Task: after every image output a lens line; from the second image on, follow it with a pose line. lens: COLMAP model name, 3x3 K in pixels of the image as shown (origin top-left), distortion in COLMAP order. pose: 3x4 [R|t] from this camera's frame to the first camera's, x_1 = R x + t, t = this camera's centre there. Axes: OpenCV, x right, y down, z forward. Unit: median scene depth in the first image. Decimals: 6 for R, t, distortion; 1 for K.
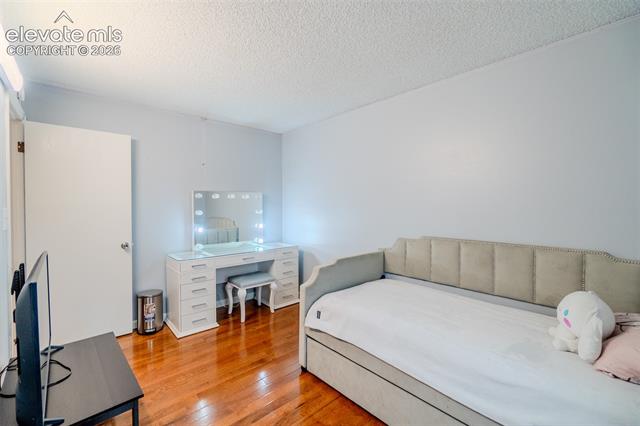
lens RADIAL K [[273.2, 0, 314.6], [0, 273.2, 210.8], [0, 0, 1]] dist [-0.000594, 0.000747]
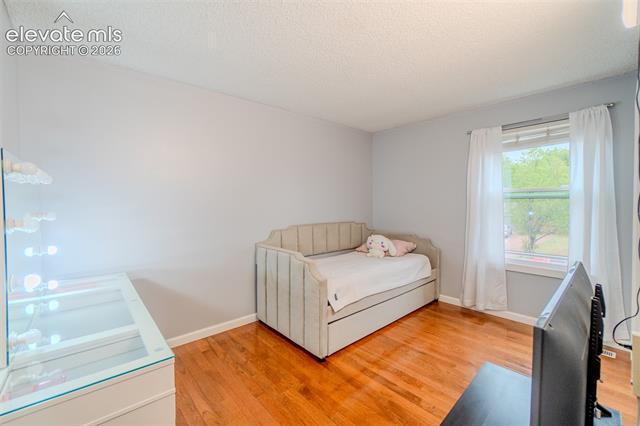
lens RADIAL K [[273.2, 0, 314.6], [0, 273.2, 210.8], [0, 0, 1]] dist [-0.000594, 0.000747]
pose [[0.005799, -0.033162, 0.999433, -1.097978], [0.022088, 0.999210, 0.033026, -0.020627], [-0.999739, 0.021884, 0.006527, 1.055408]]
